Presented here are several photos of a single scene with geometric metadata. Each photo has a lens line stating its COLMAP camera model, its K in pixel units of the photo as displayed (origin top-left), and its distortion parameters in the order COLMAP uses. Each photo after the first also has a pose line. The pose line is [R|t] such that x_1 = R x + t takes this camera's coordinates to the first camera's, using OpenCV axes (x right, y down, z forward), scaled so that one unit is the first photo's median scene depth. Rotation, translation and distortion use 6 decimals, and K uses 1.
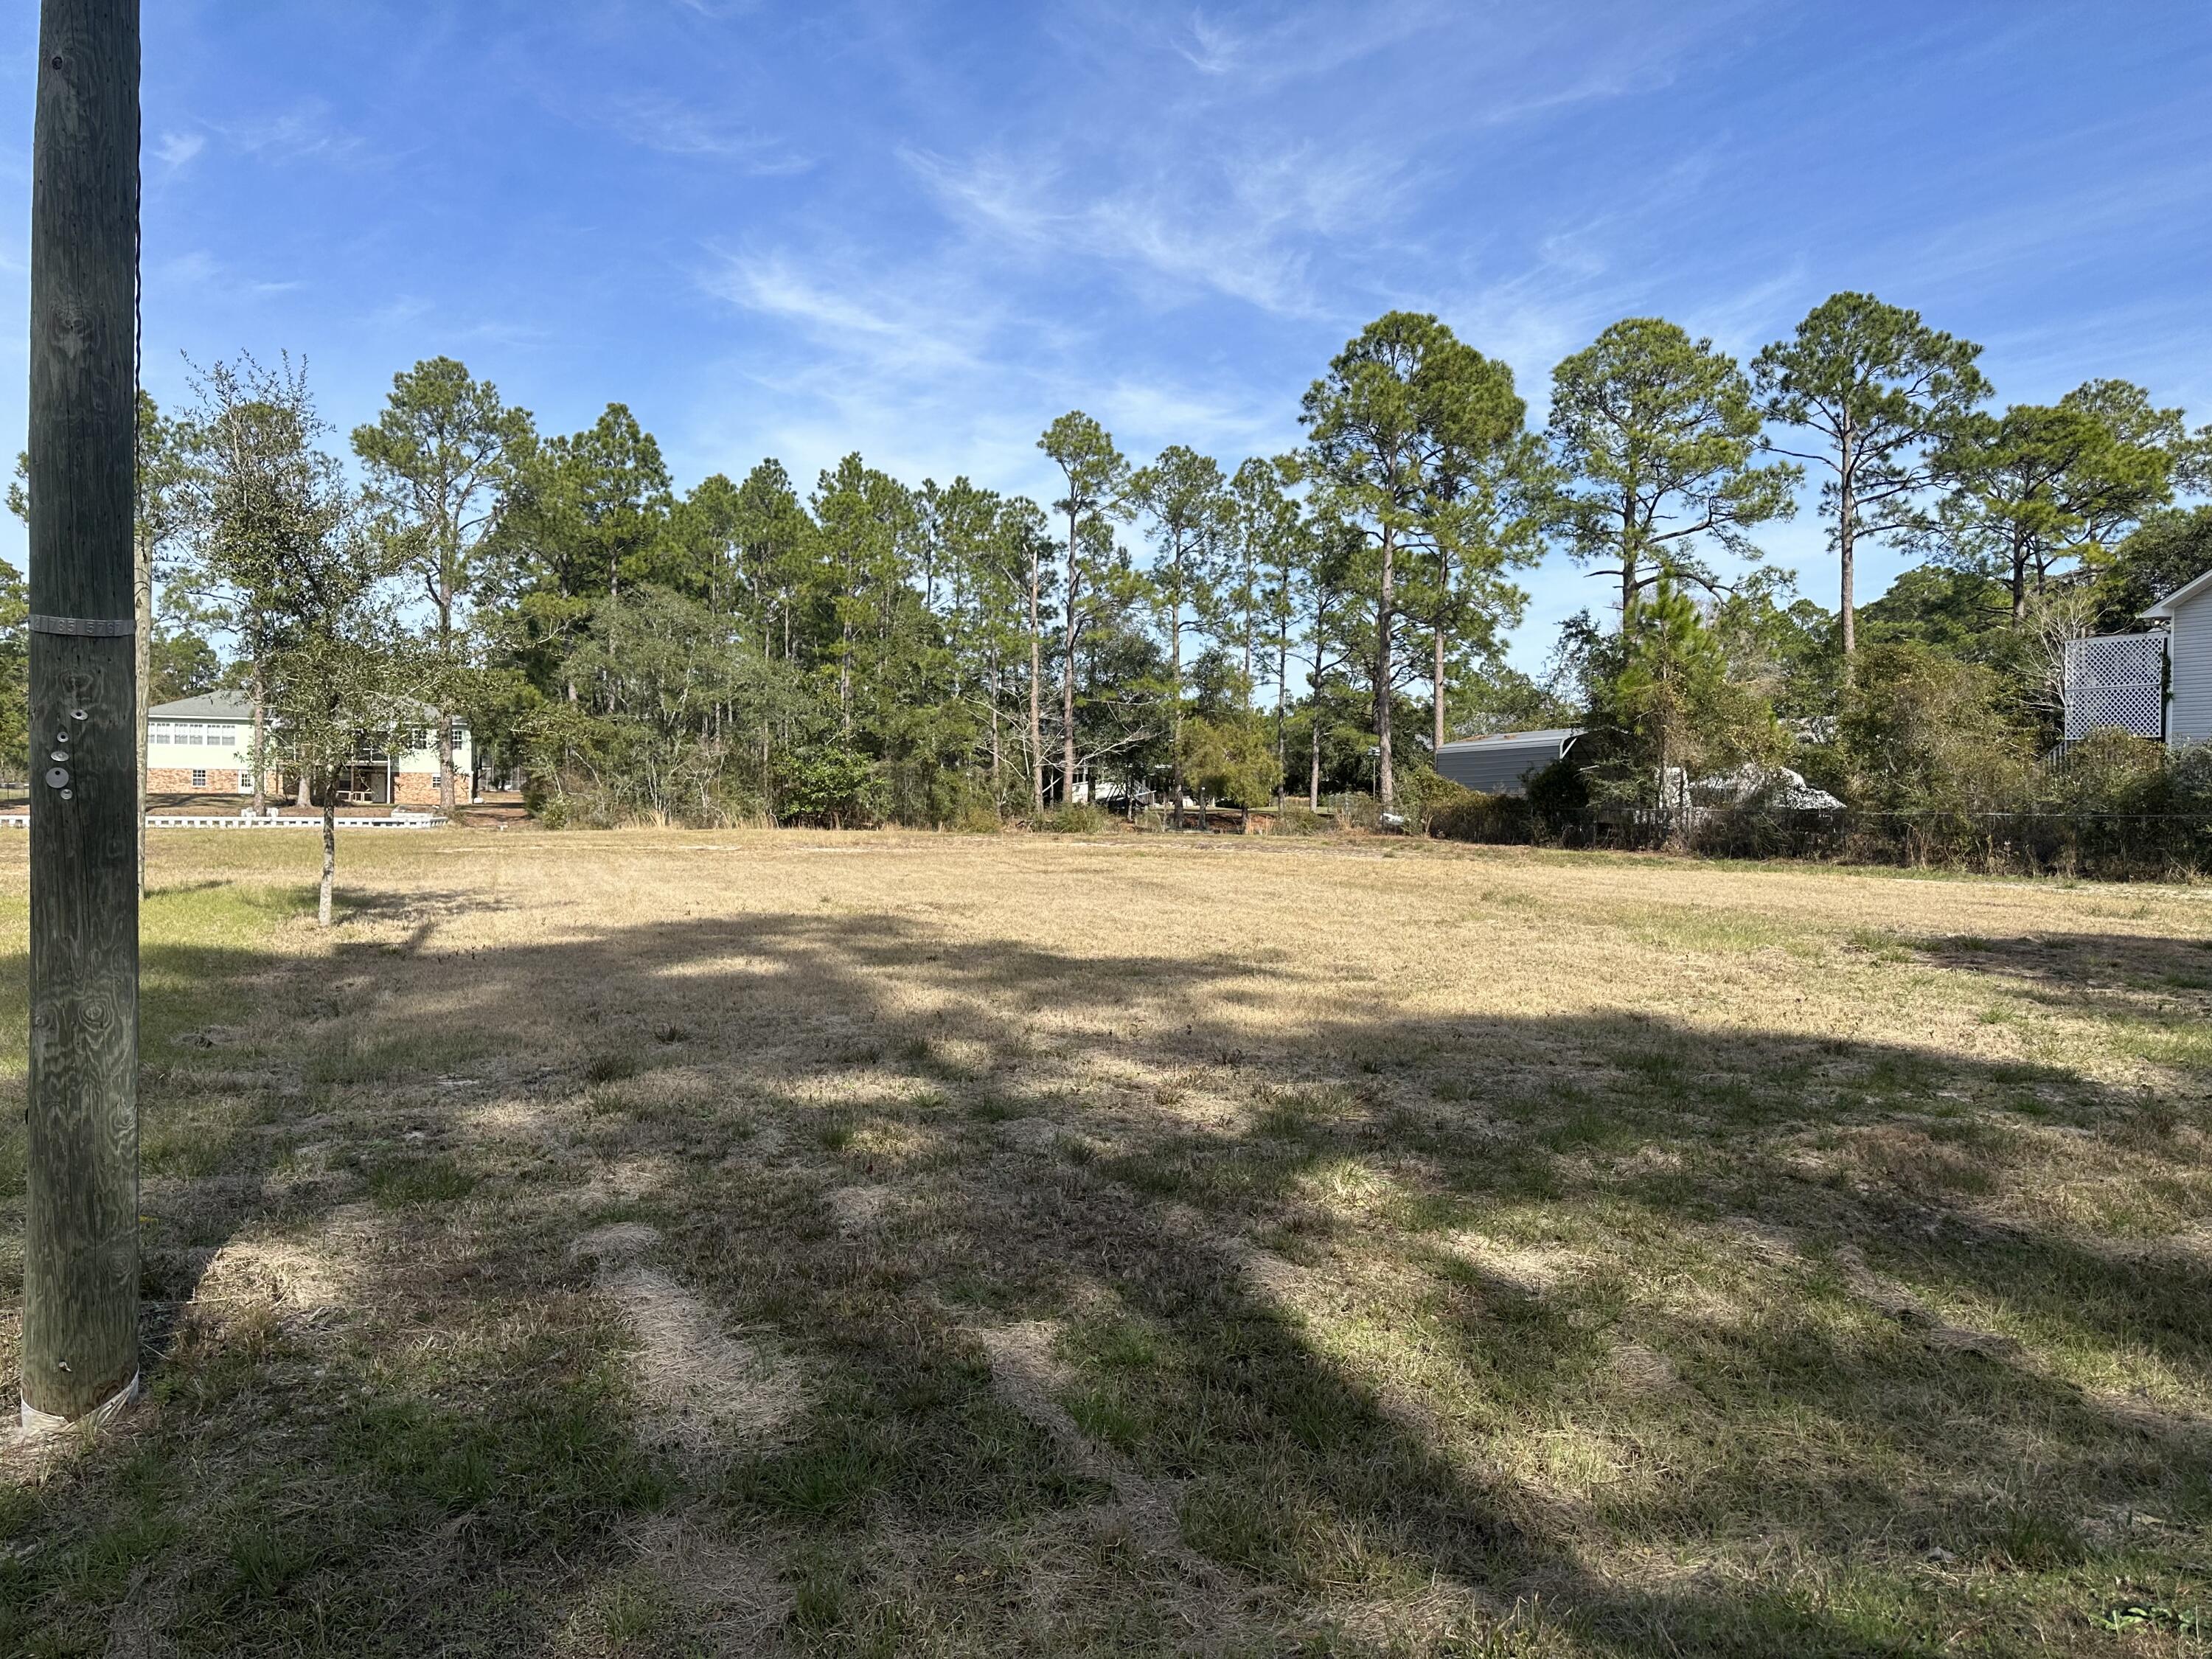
lens RADIAL K [[1529.5, 0, 1125.8], [0, 1529.5, 819.4], [0, 0, 1]] dist [0.175294, -0.394073]
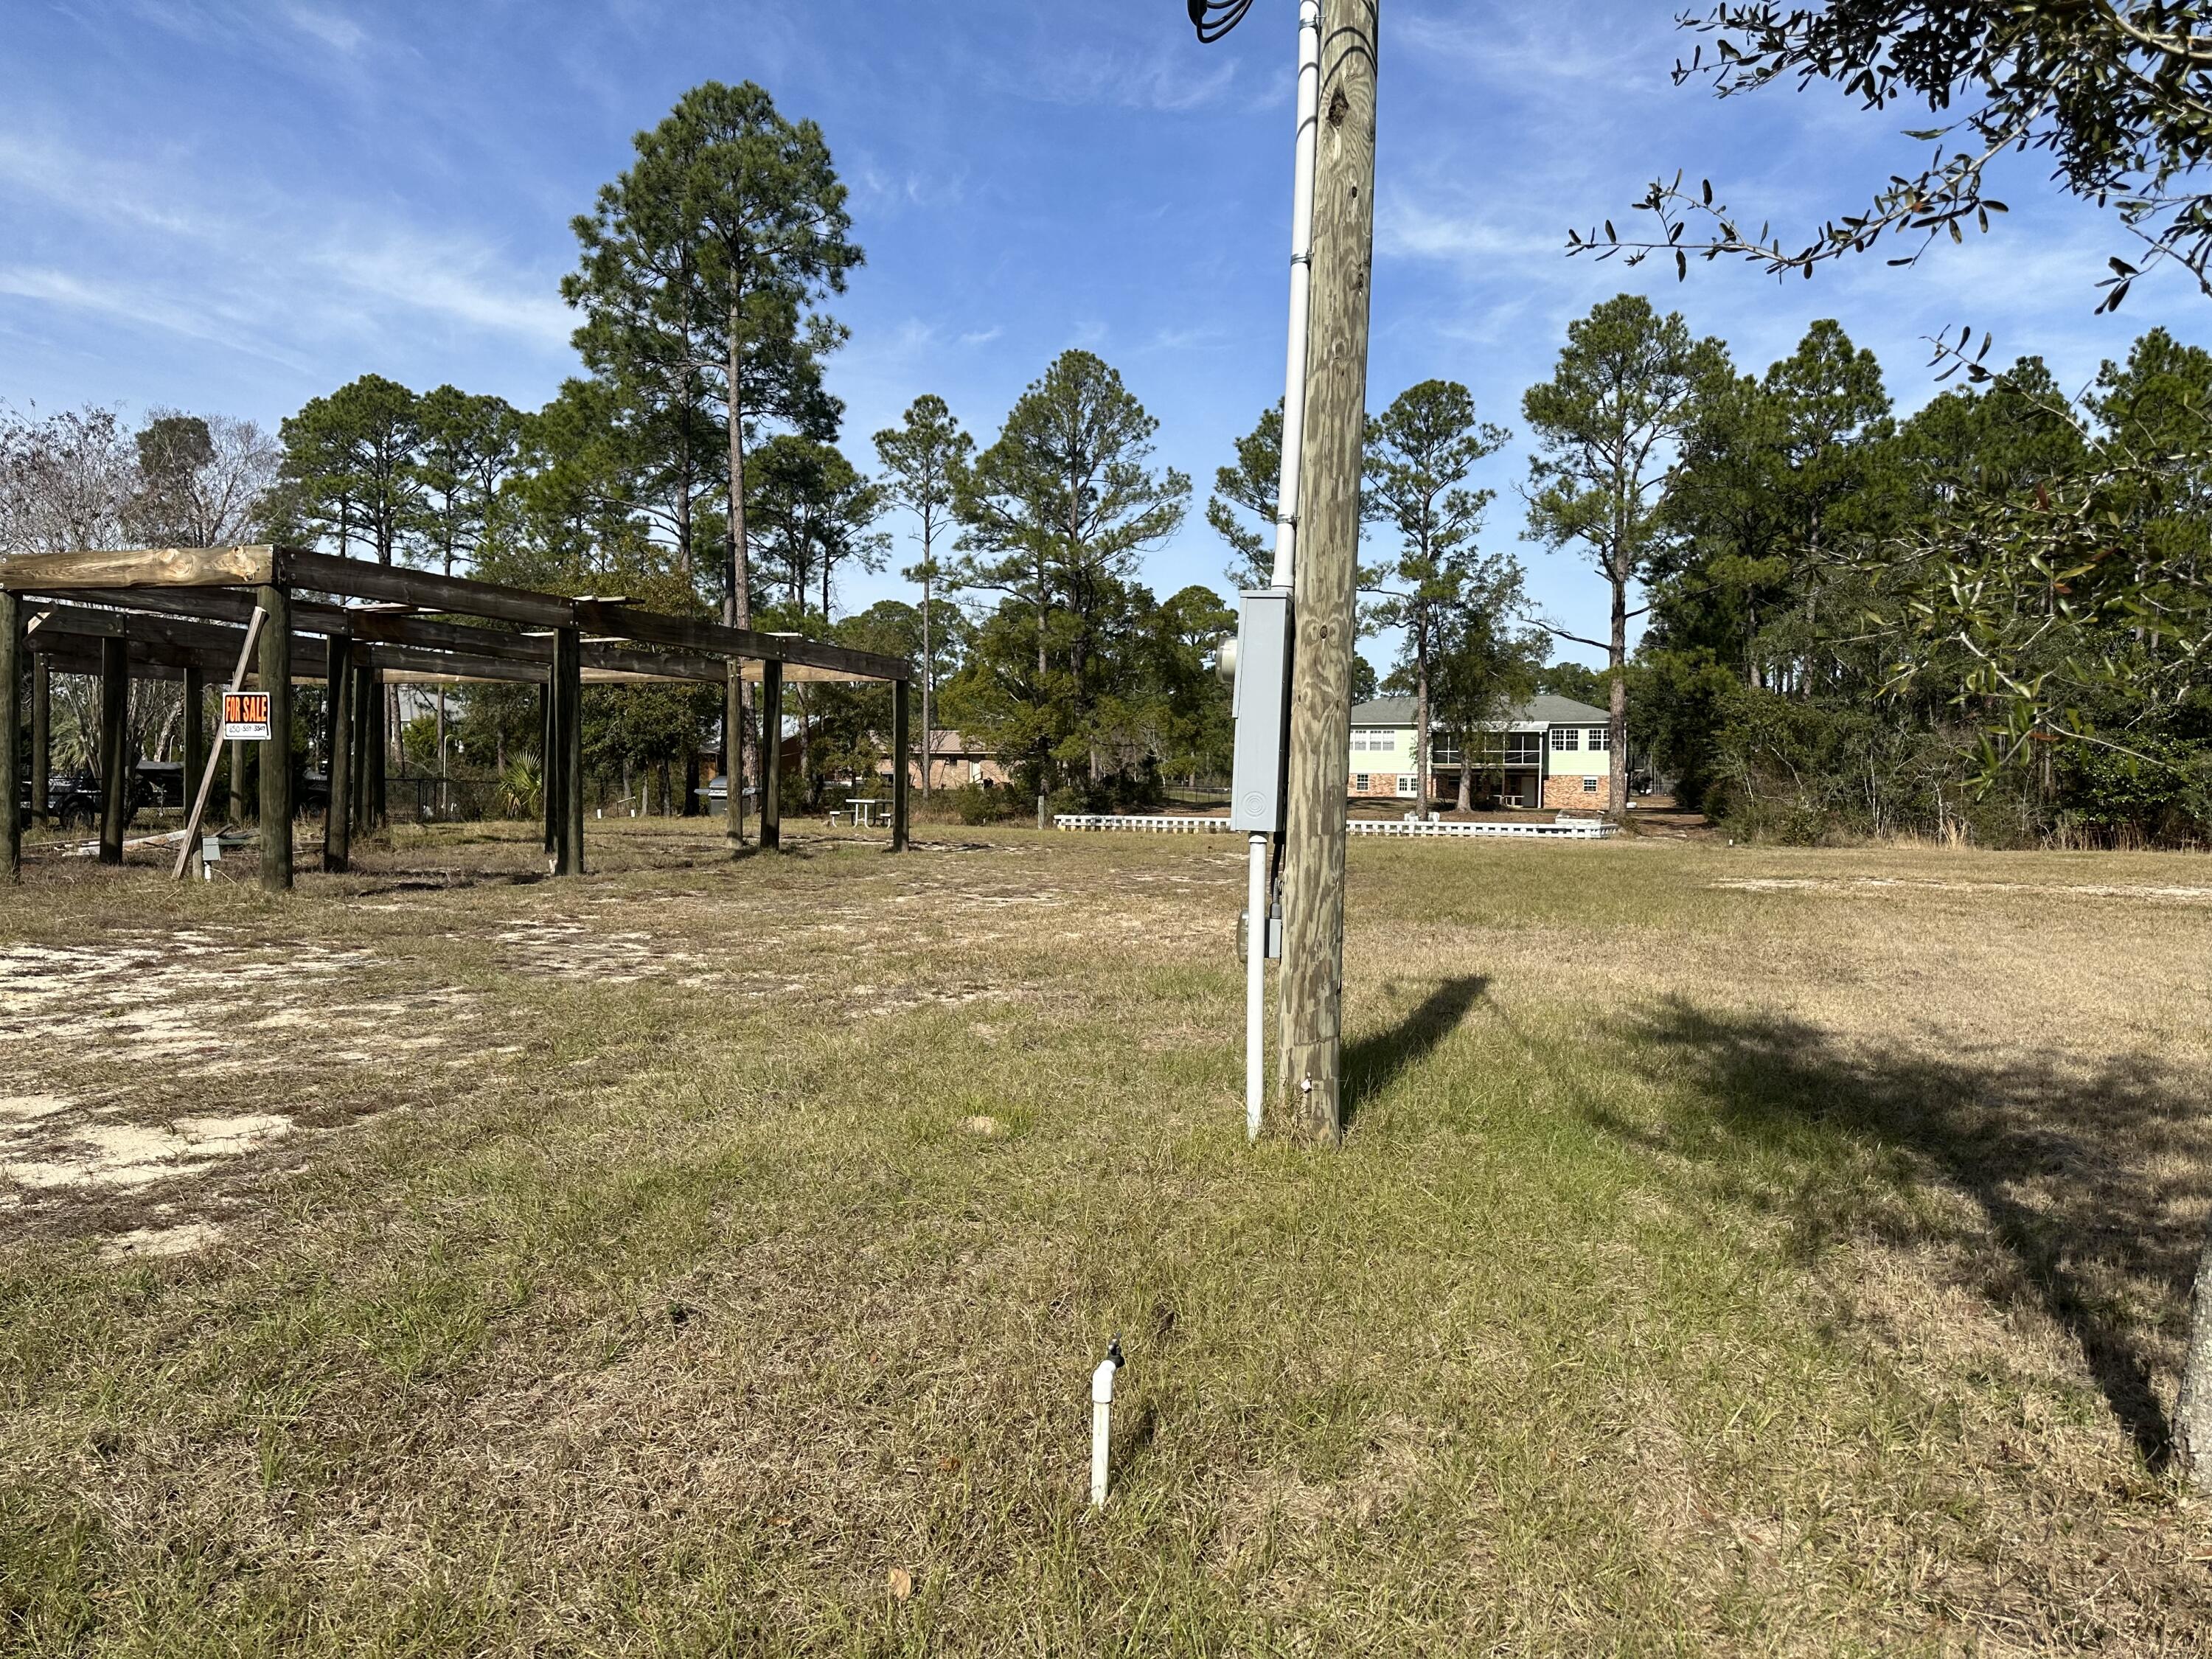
lens RADIAL K [[1519.1, 0, 1106.0], [0, 1519.1, 829.5], [0, 0, 1]] dist [0.062503, -0.066284]
pose [[0.766956, 0.015102, -0.641522, -0.094172], [-0.013450, 0.999882, 0.007459, -0.000922], [0.641558, 0.002908, 0.767069, 0.142020]]
